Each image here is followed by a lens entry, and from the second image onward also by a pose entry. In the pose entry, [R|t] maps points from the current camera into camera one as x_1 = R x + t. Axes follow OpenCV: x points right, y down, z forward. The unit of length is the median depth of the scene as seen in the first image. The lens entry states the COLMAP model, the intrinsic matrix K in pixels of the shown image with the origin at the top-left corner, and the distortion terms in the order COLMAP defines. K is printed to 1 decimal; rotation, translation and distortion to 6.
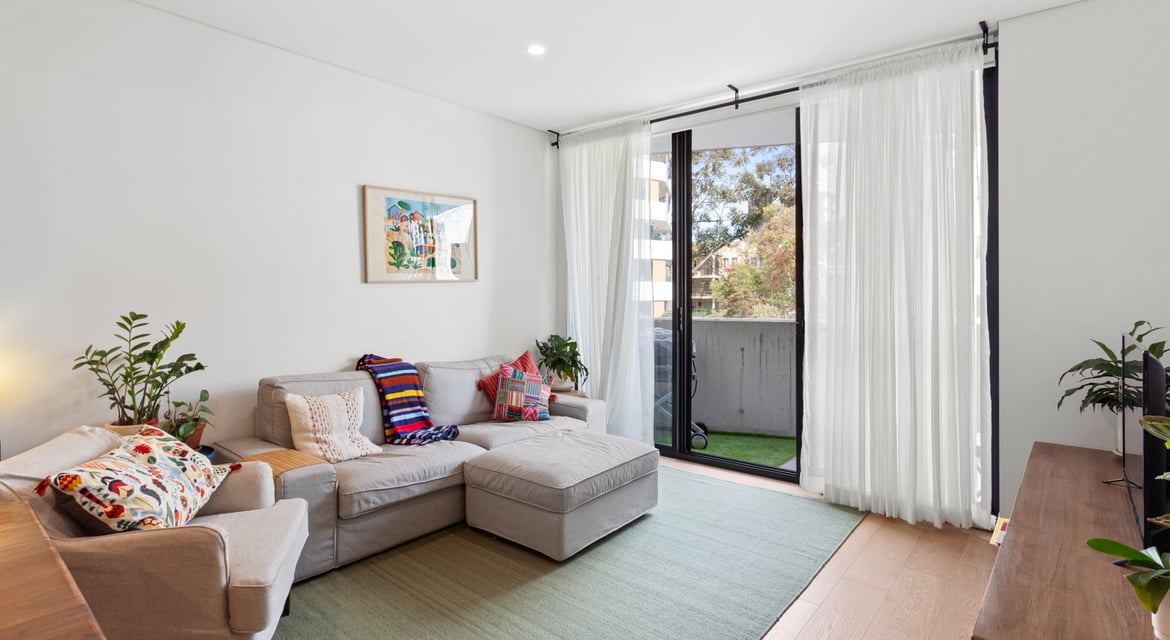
lens RADIAL K [[560.7, 0, 584.7], [0, 560.7, 294.0], [0, 0, 1]] dist [0.000253, 0.000111]
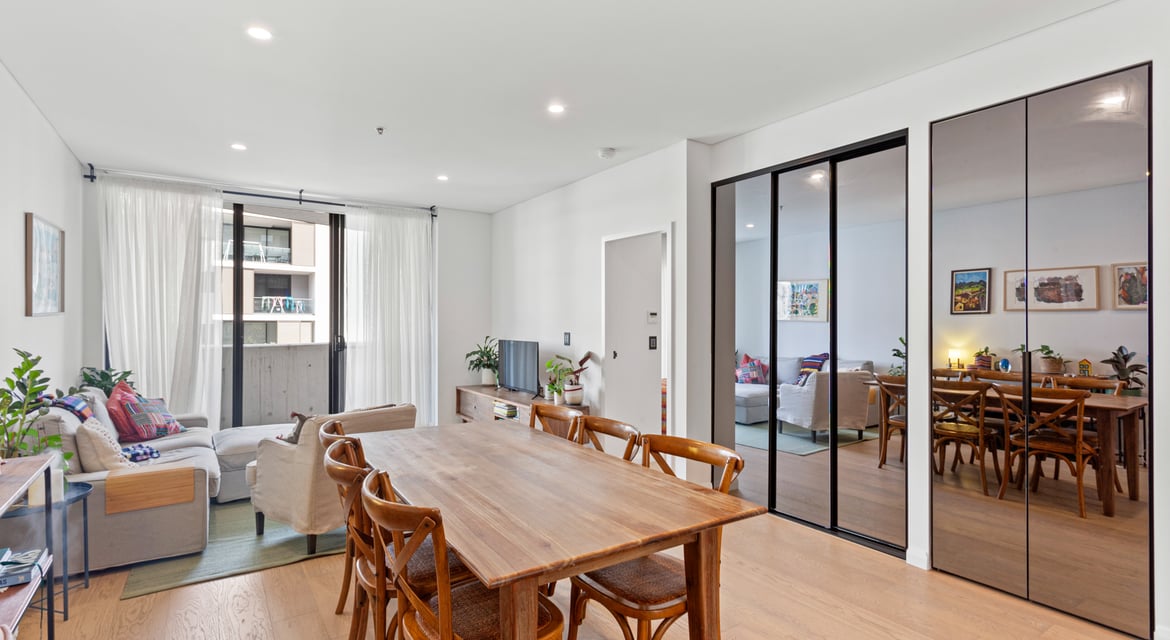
lens RADIAL K [[563.6, 0, 585.0], [0, 563.6, 320.0], [0, 0, 1]] dist [-0.001234, 0.000175]
pose [[0.287179, 0.010151, 0.957823, -0.867473], [0.000358, 0.999943, -0.010704, -0.002043], [-0.957877, 0.003417, 0.287159, -0.151172]]
